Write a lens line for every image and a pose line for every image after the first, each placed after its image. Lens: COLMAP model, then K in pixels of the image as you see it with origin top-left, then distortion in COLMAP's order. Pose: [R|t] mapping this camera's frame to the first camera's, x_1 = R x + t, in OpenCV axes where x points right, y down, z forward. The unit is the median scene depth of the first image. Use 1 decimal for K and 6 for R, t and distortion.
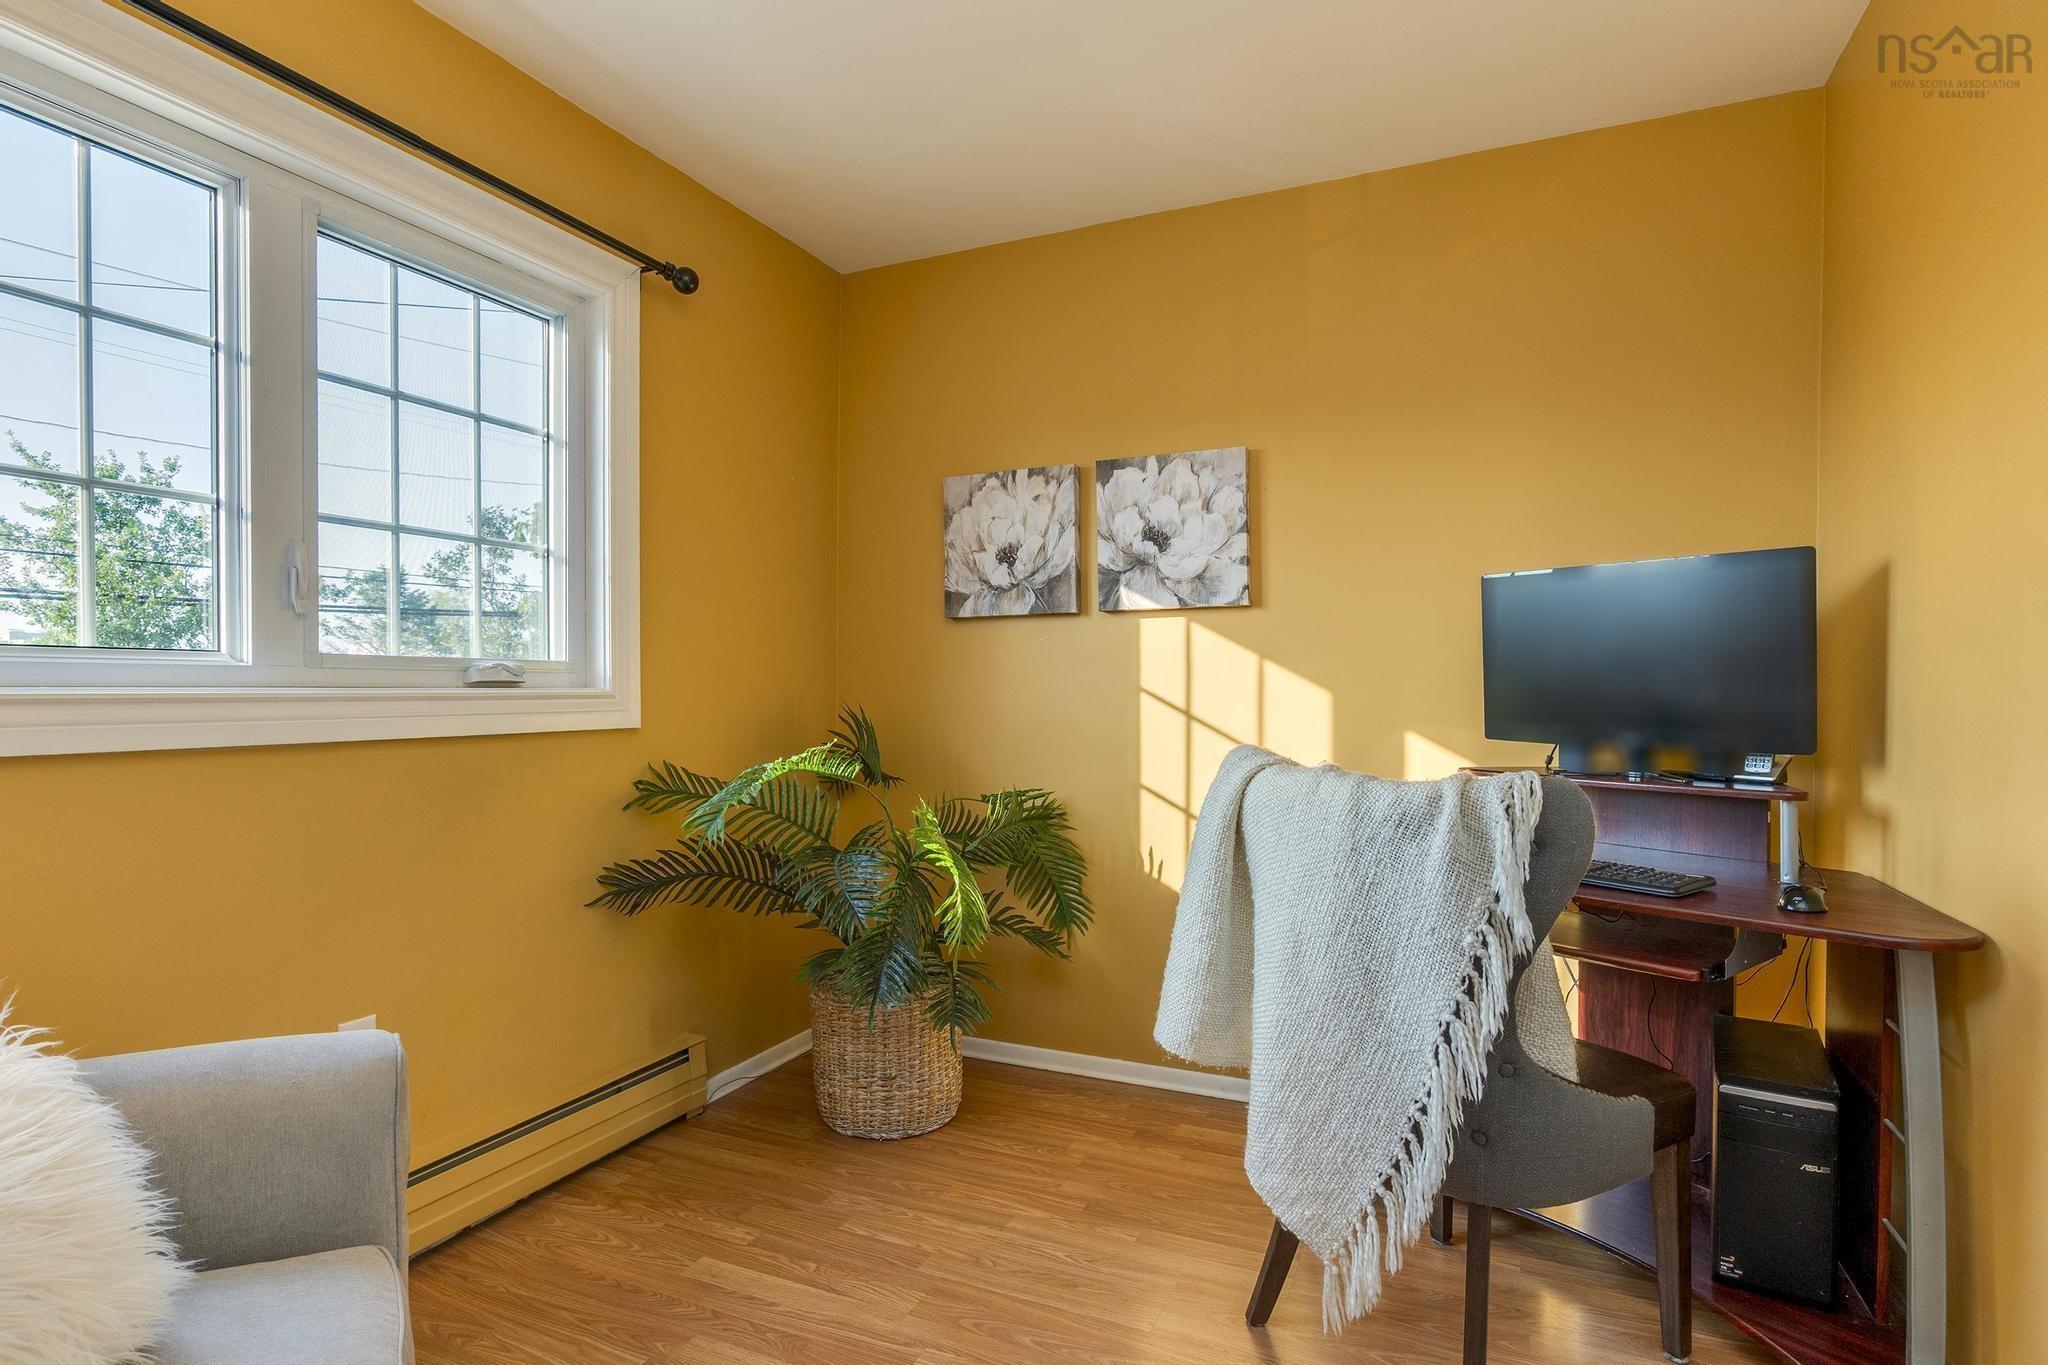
lens RADIAL K [[1055.6, 0, 1026.5], [0, 1055.6, 694.0], [0, 0, 1]] dist [-0.000789, 0.000406]
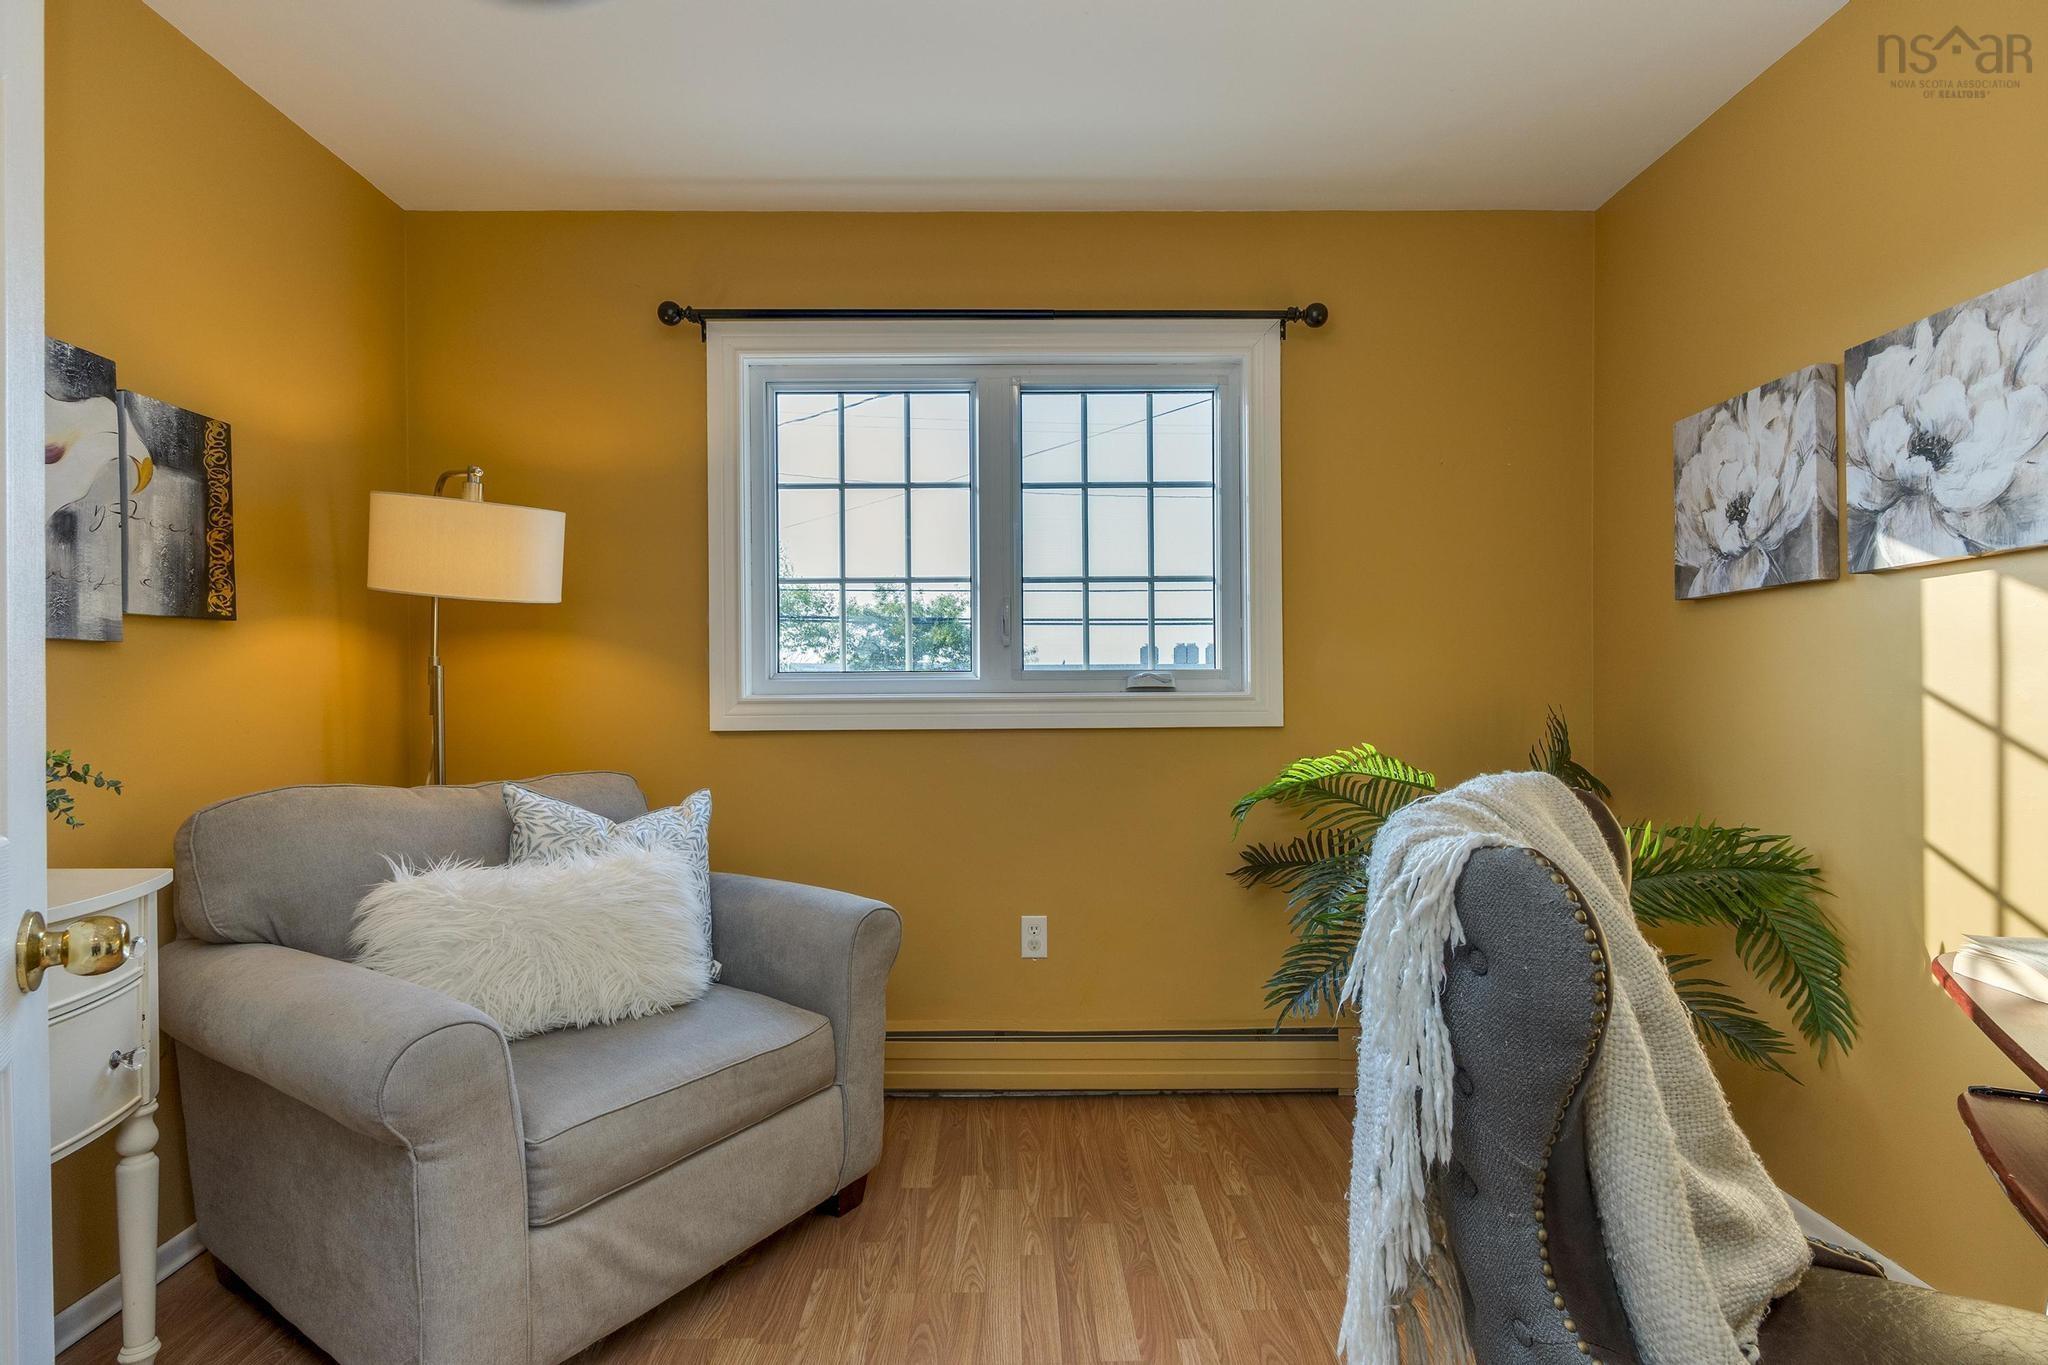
lens RADIAL K [[1021.3, 0, 1016.4], [0, 1021.3, 685.4], [0, 0, 1]] dist [-0.003617, 0.001209]
pose [[0.404993, -0.006265, -0.914298, 0.446245], [-0.000312, 0.999976, -0.006991, -0.003406], [0.914320, 0.003116, 0.404981, 0.258292]]
